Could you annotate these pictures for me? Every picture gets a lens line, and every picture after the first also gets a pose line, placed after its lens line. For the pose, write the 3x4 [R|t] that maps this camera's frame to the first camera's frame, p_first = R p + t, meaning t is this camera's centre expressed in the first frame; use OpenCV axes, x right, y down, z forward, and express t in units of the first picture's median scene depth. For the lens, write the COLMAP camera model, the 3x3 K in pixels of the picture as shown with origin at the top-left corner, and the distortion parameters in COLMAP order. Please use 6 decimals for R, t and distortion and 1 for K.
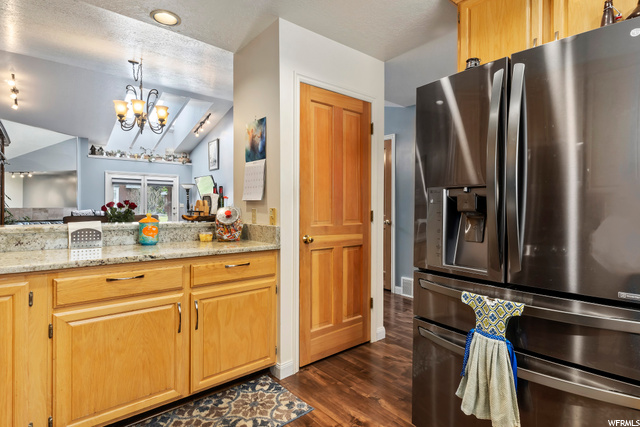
lens RADIAL K [[329.1, 0, 307.9], [0, 329.1, 211.5], [0, 0, 1]] dist [0.001466, 0.000258]
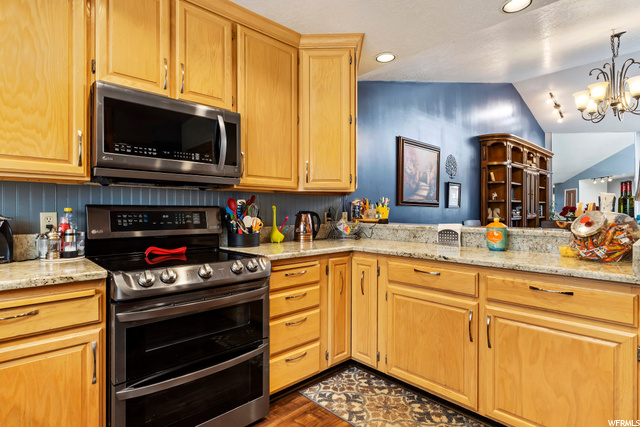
lens RADIAL K [[329.1, 0, 307.9], [0, 329.1, 211.5], [0, 0, 1]] dist [0.001466, 0.000258]
pose [[0.053249, -0.001546, -0.998580, 0.540058], [-0.016061, 0.999868, -0.002405, -0.003966], [0.998452, 0.016166, 0.053218, 0.453112]]
